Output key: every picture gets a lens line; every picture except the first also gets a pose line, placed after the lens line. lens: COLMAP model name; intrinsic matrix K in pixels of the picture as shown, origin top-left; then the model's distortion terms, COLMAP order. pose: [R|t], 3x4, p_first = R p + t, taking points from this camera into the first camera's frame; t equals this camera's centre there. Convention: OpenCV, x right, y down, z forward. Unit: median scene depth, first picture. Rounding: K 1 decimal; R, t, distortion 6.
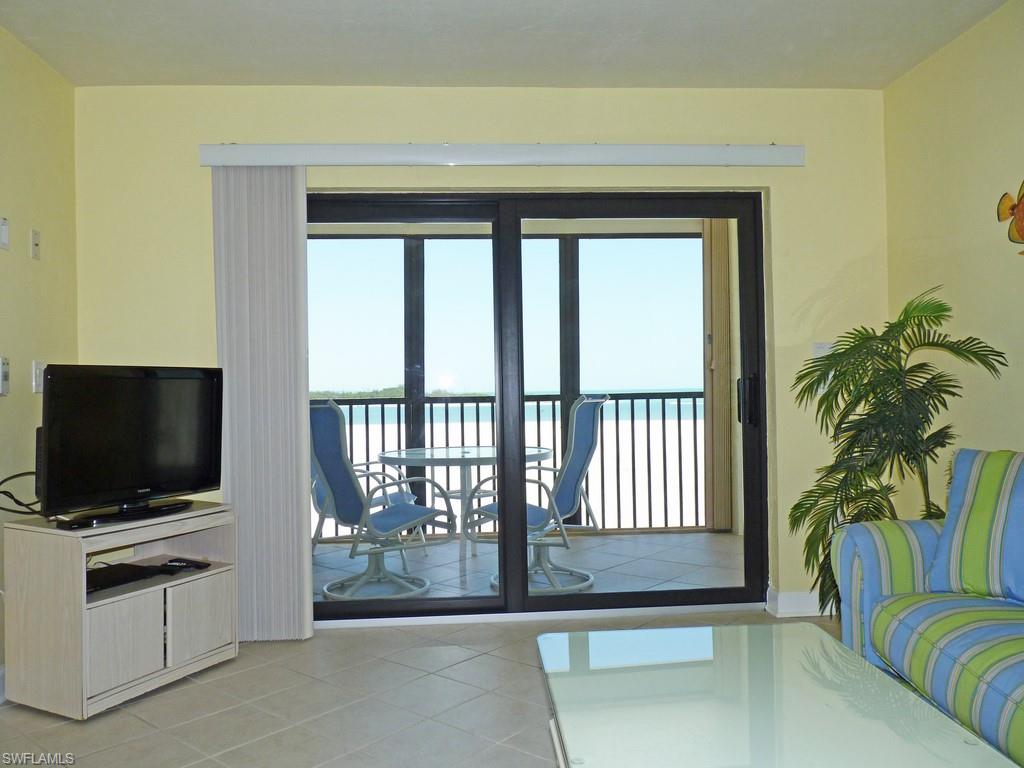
lens RADIAL K [[822.6, 0, 512.3], [0, 822.6, 385.9], [0, 0, 1]] dist [-0.005011, -0.024956]
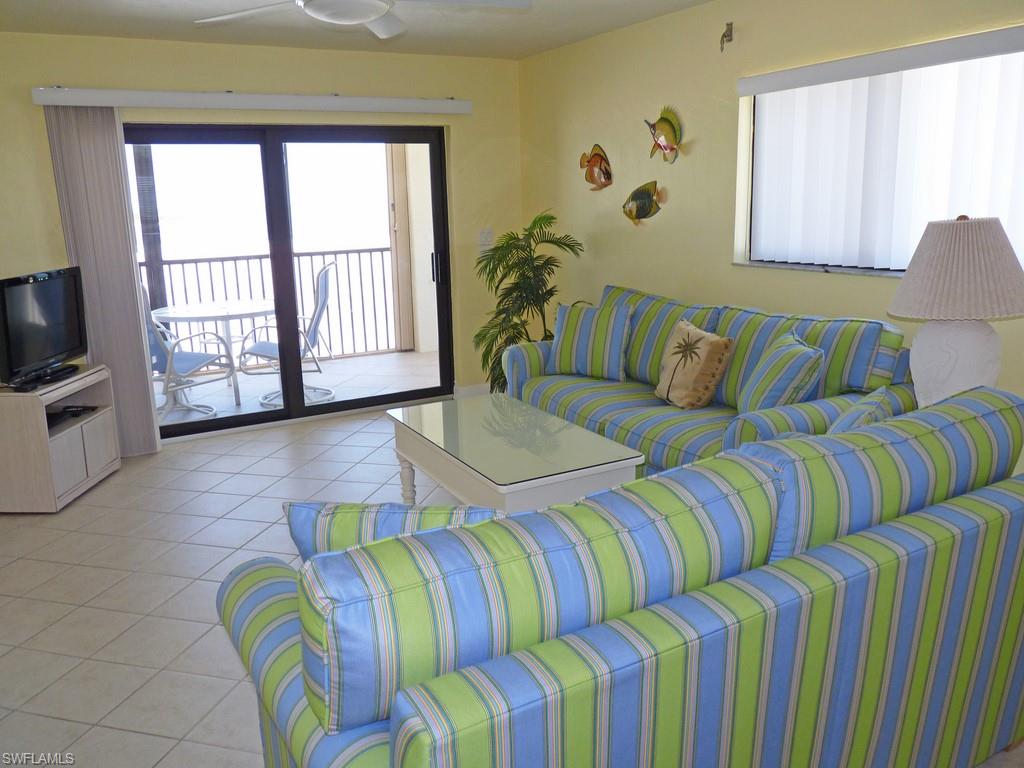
lens RADIAL K [[787.6, 0, 511.4], [0, 787.6, 387.7], [0, 0, 1]] dist [-0.012514, -0.004919]
pose [[0.906968, -0.103545, 0.408274, -0.278609], [0.010194, 0.974424, 0.224484, -0.119318], [-0.421076, -0.199438, 0.884827, -0.523713]]
